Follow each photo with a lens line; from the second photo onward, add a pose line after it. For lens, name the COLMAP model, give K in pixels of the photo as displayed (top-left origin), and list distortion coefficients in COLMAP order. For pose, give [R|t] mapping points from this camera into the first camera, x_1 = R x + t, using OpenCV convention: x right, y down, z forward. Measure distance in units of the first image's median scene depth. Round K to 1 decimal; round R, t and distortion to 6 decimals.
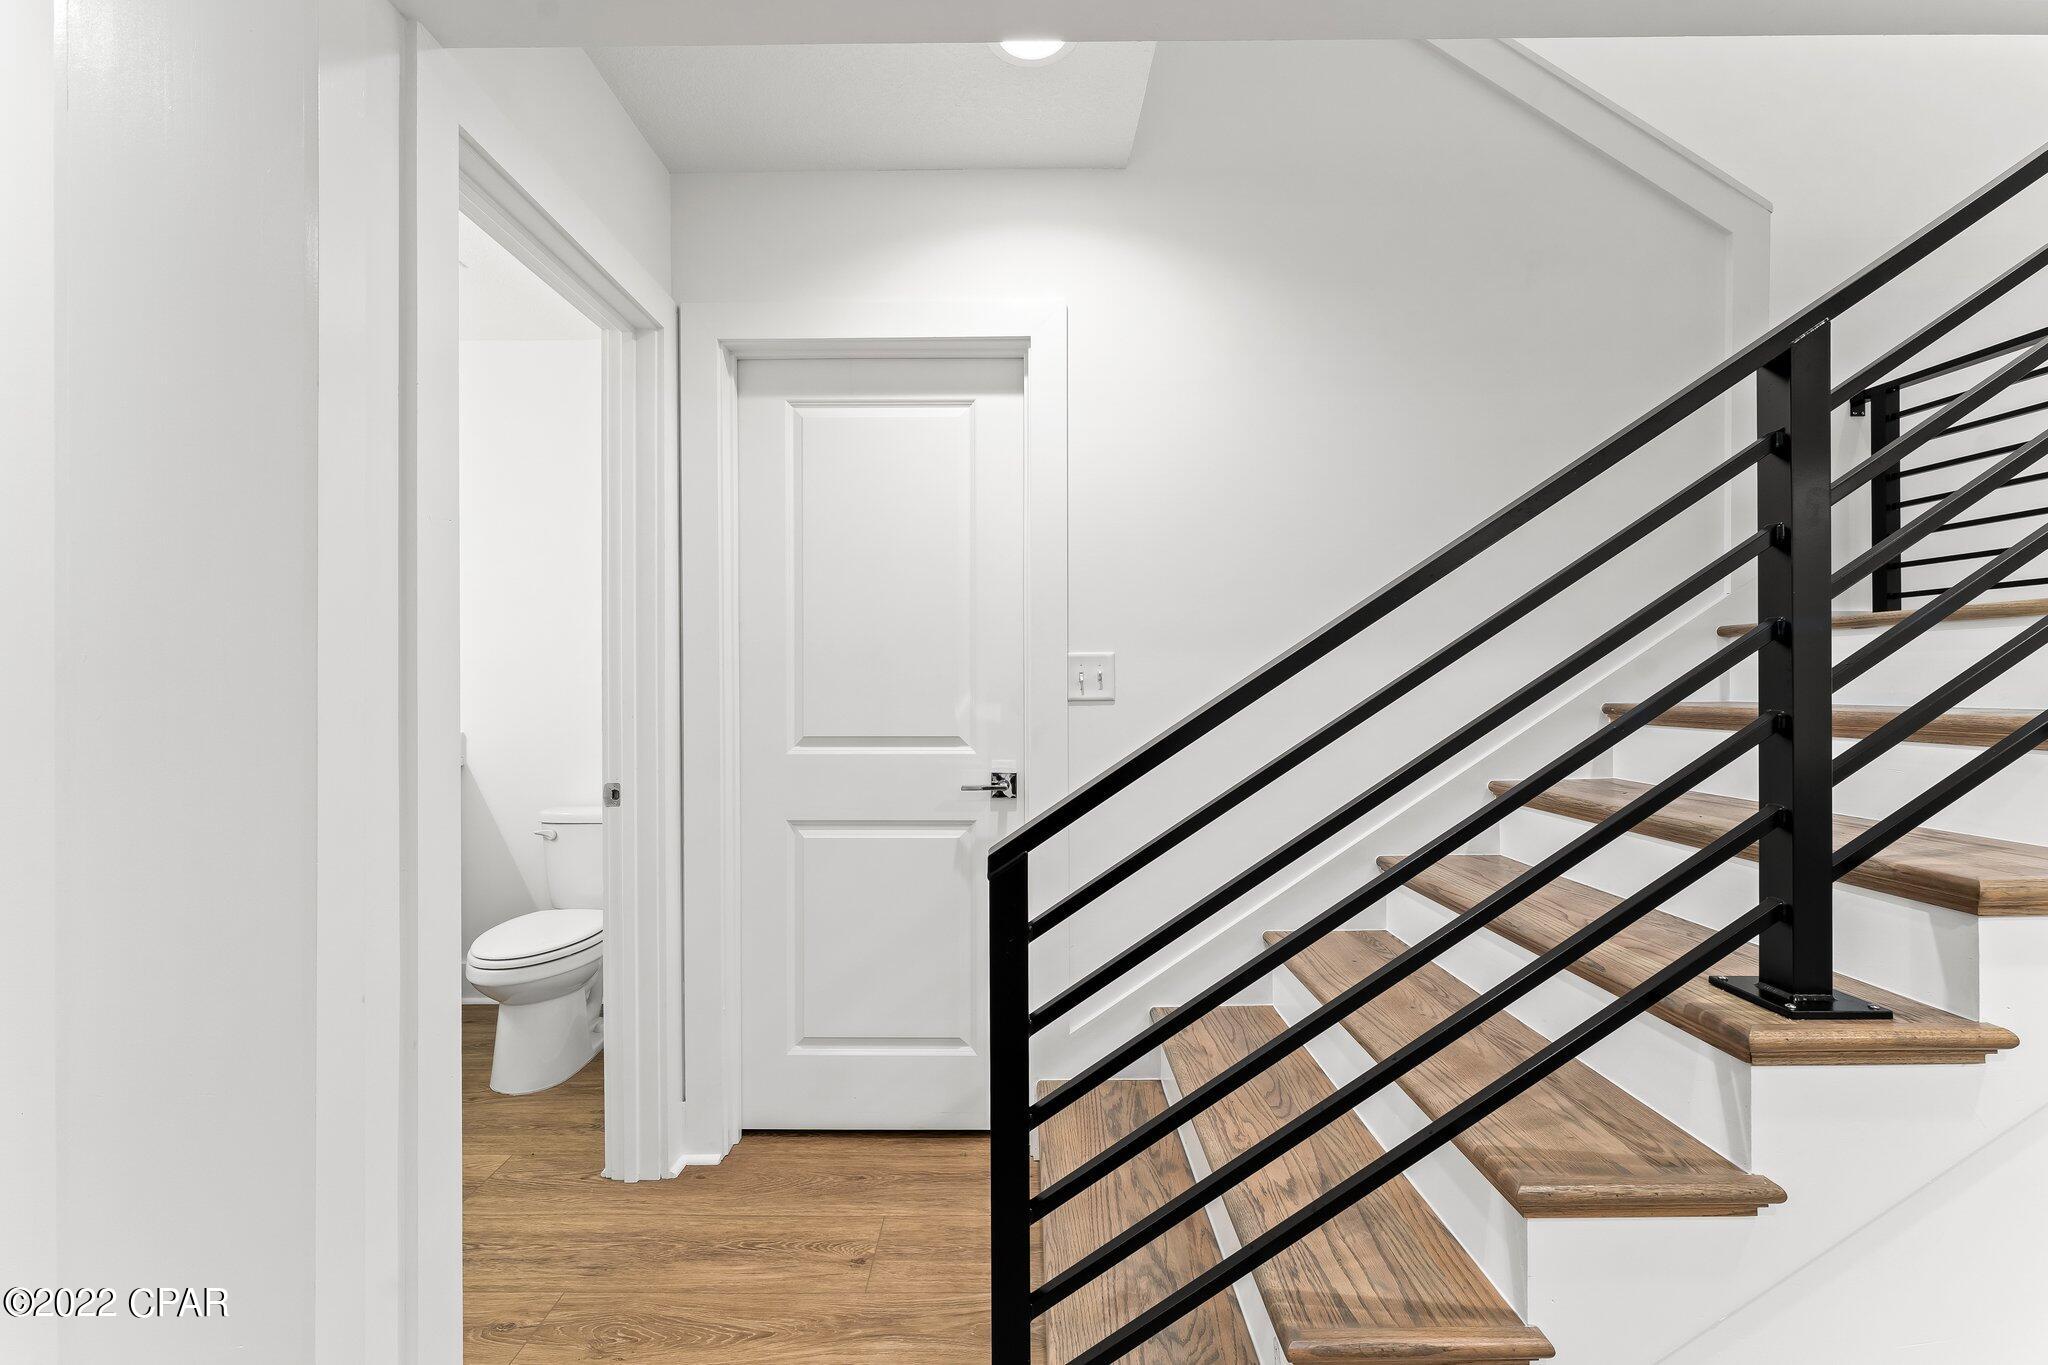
lens RADIAL K [[819.9, 0, 1012.2], [0, 819.9, 677.8], [0, 0, 1]] dist [-0.000974, 0.000280]
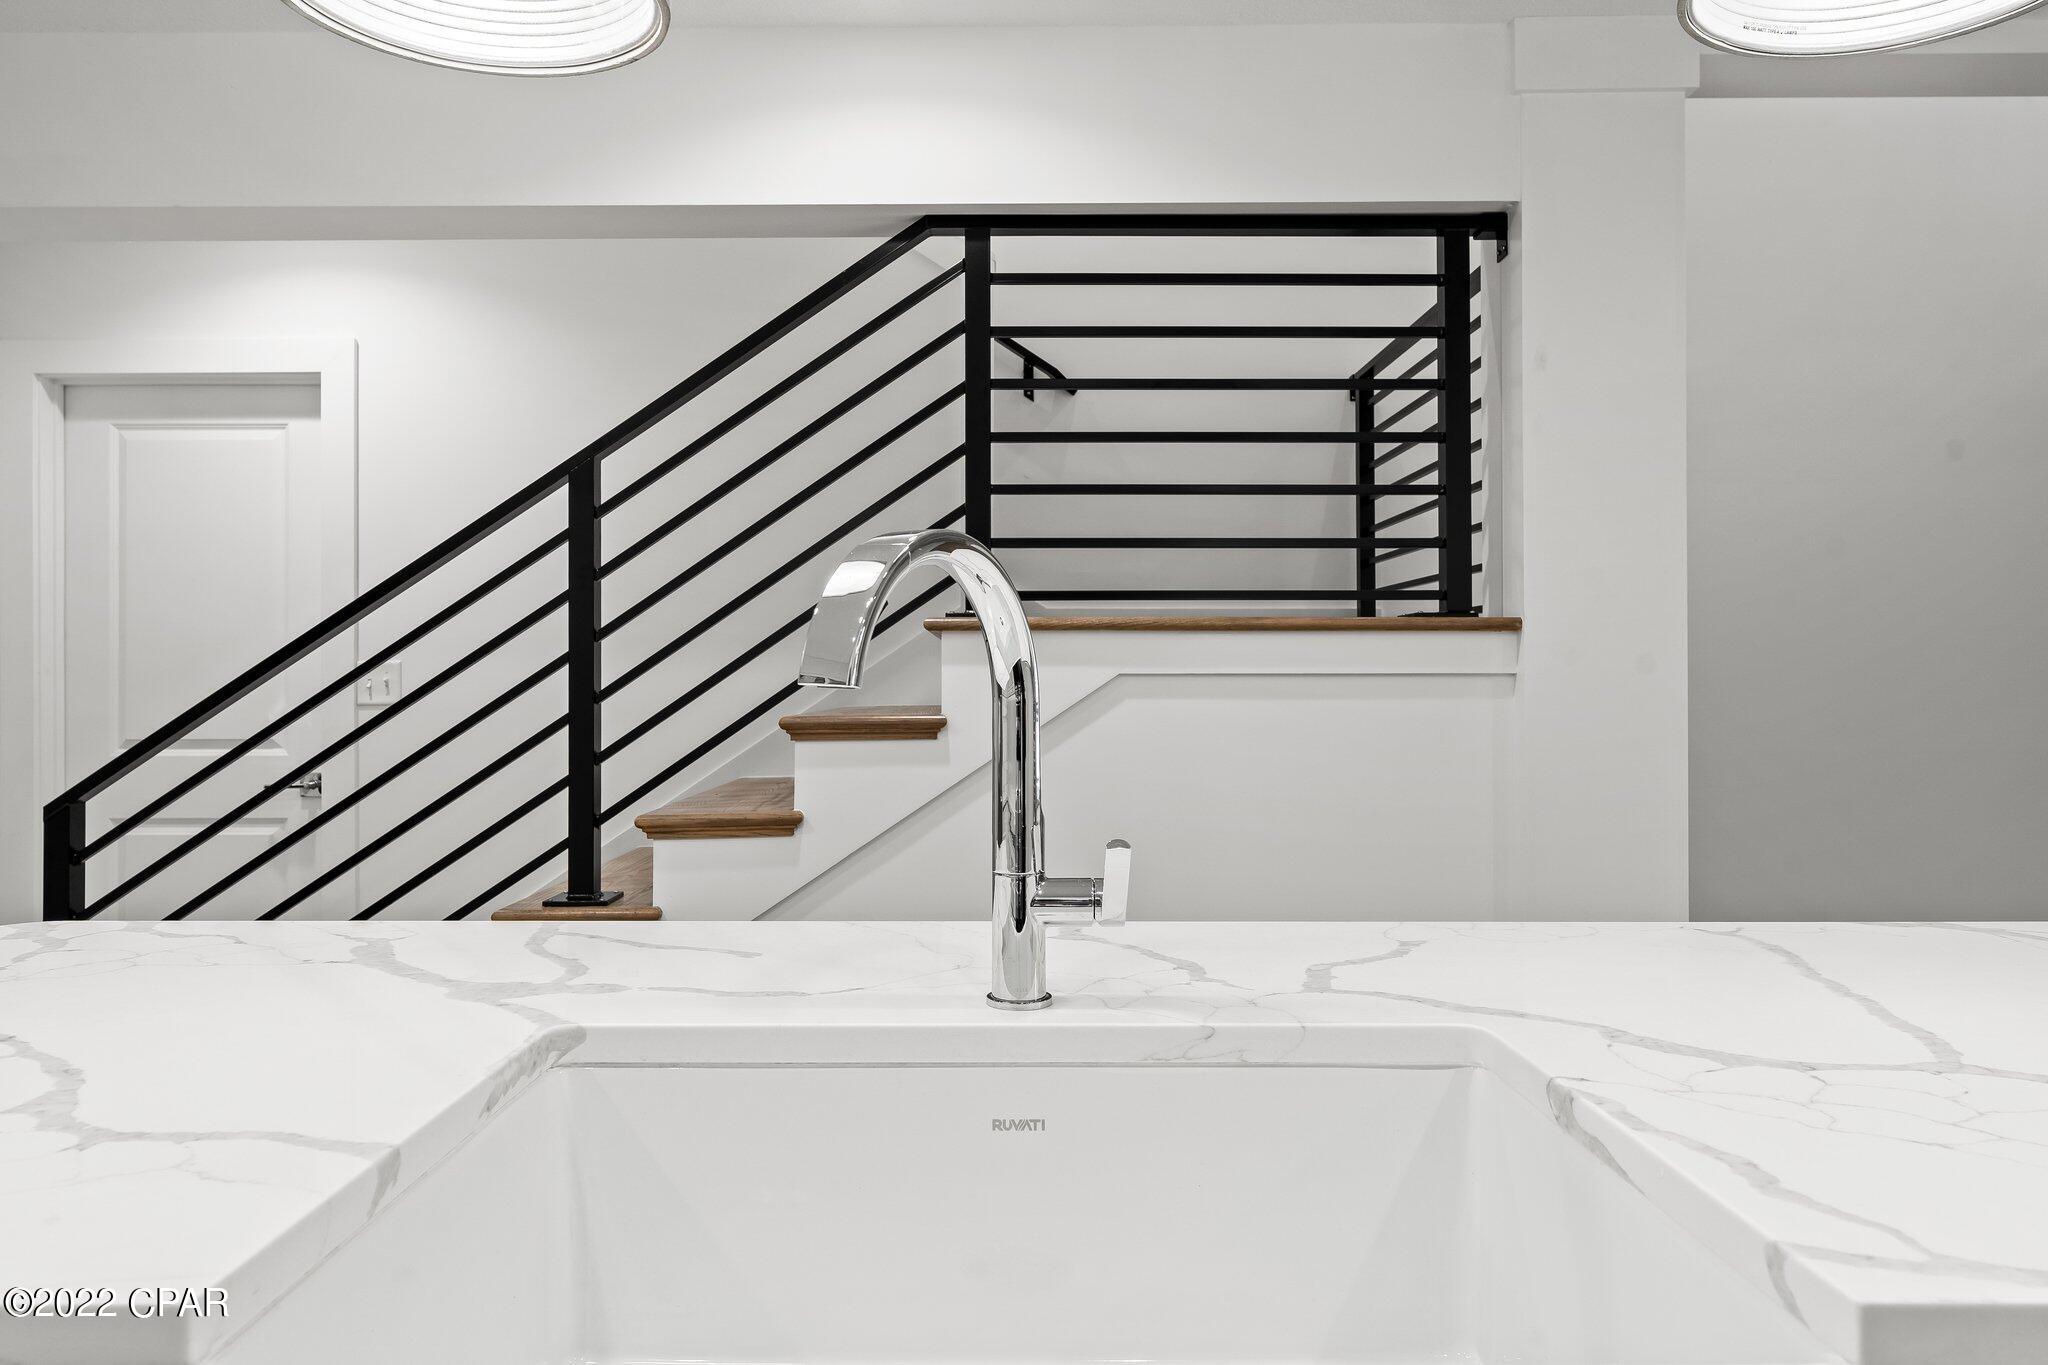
lens RADIAL K [[1359.0, 0, 1024.8], [0, 1359.0, 672.8], [0, 0, 1]] dist [0.002030, 0.003782]
pose [[0.999977, 0.001556, 0.006625, 0.948237], [-0.001560, 0.999999, 0.000669, -0.012698], [-0.006624, -0.000679, 0.999978, -0.831648]]
